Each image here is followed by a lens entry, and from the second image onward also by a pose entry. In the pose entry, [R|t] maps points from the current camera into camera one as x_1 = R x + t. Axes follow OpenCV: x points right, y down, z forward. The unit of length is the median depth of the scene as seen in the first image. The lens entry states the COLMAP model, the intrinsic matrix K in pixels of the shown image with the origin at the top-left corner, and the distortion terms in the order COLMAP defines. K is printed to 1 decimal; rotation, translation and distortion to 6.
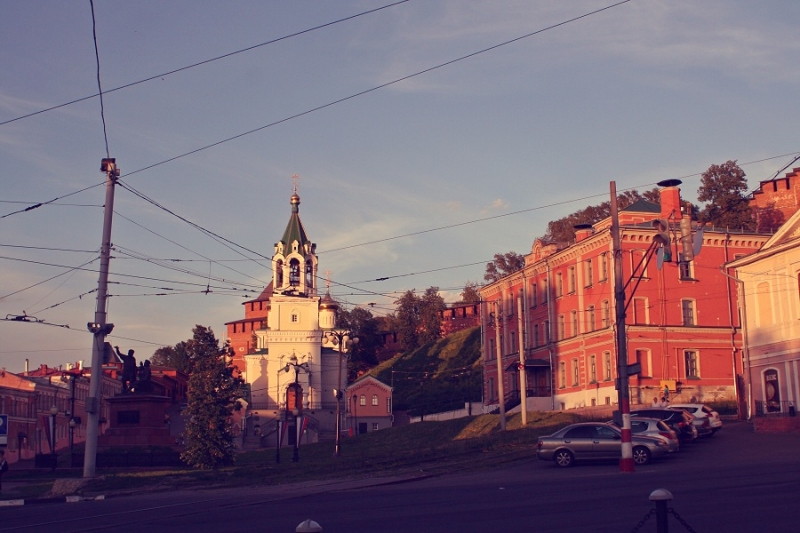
lens RADIAL K [[1029.8, 0, 400.0], [0, 1029.8, 266.5], [0, 0, 1]] dist [-0.088306, 0.088724]
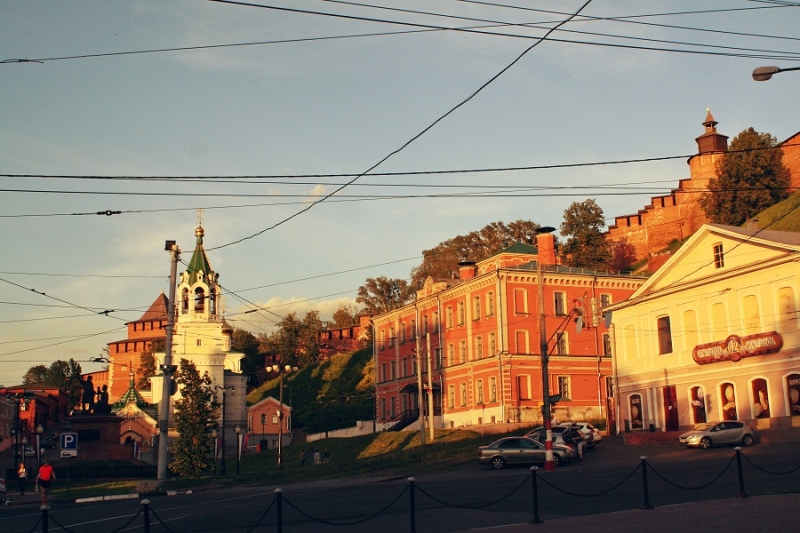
lens RADIAL K [[1029.8, 0, 400.0], [0, 1029.8, 266.5], [0, 0, 1]] dist [-0.088306, 0.088724]
pose [[0.990250, 0.016468, 0.138326, -0.058828], [-0.014125, 0.999740, -0.017903, -0.017617], [-0.138585, 0.015775, 0.990225, -0.124001]]
